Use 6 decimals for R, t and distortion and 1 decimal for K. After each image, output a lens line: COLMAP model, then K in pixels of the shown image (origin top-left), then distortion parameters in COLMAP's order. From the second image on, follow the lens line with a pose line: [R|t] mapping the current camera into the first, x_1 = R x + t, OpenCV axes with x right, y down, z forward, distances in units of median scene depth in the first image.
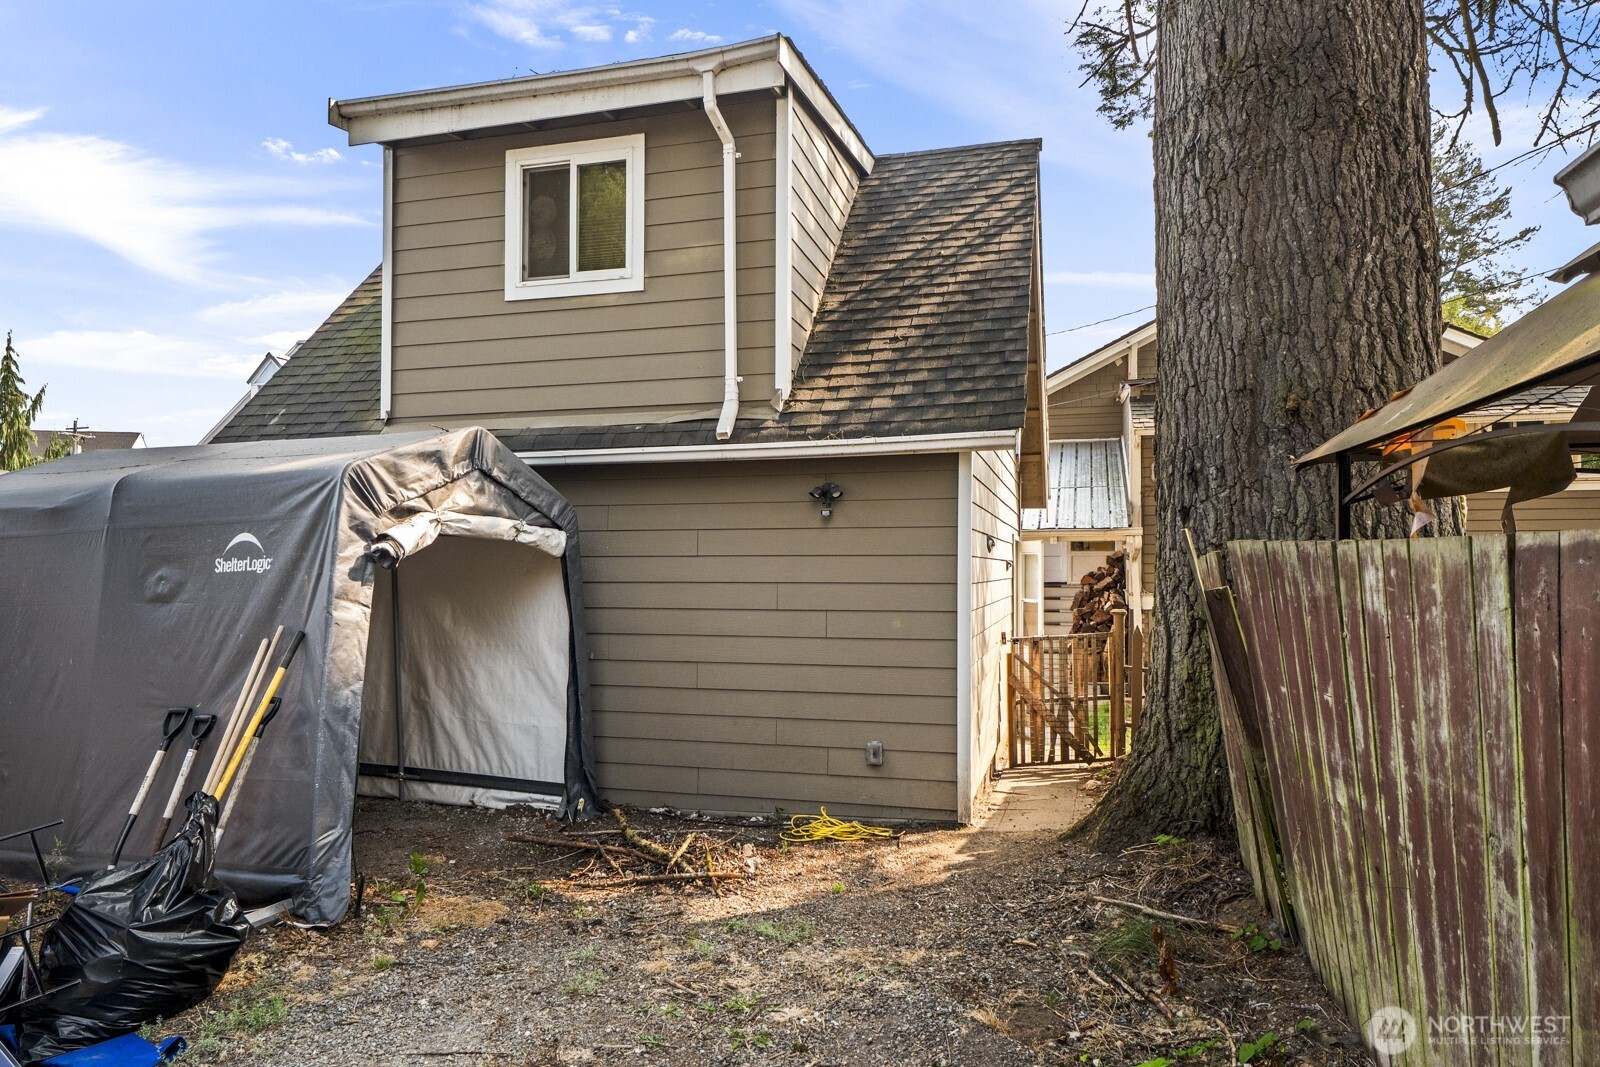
lens RADIAL K [[992.7, 0, 800.0], [0, 992.7, 533.5], [0, 0, 1]] dist [-0.001184, -0.000973]
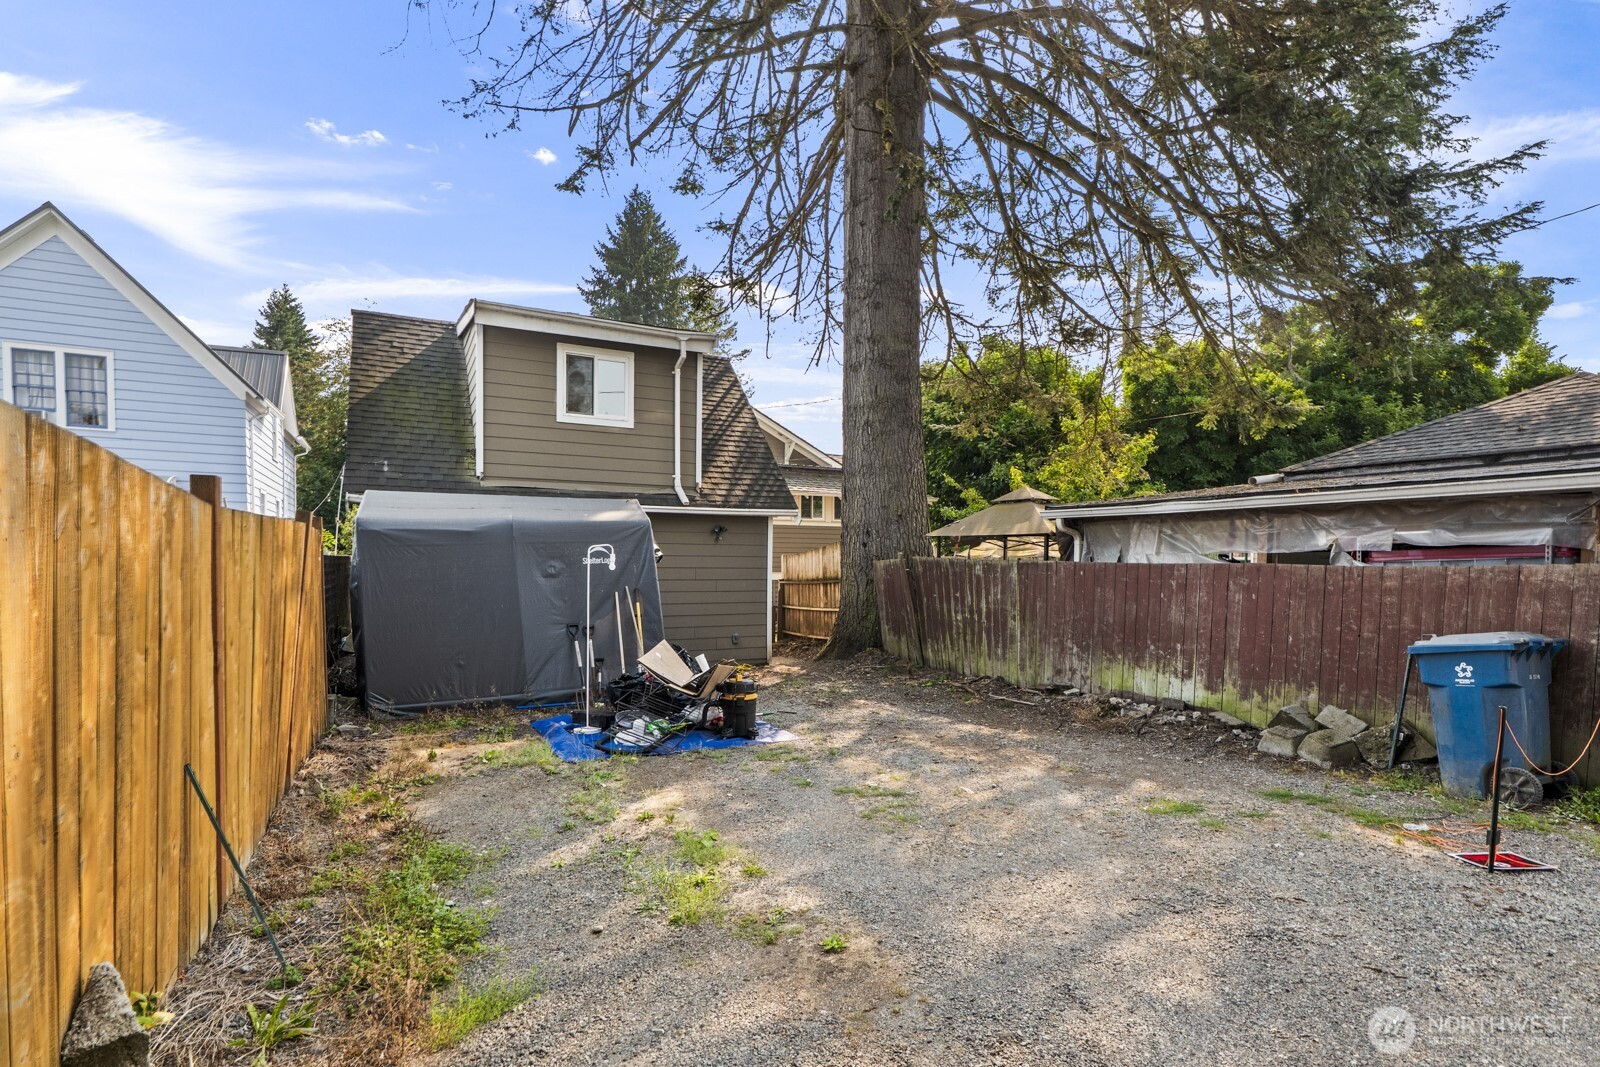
lens RADIAL K [[780.8, 0, 800.5], [0, 780.8, 566.0], [0, 0, 1]] dist [0.004138, 0.000968]
pose [[0.741279, 0.001705, 0.671195, -1.083571], [-0.034136, 0.998798, 0.035163, -0.027167], [-0.670328, -0.048978, 0.740447, -0.507368]]
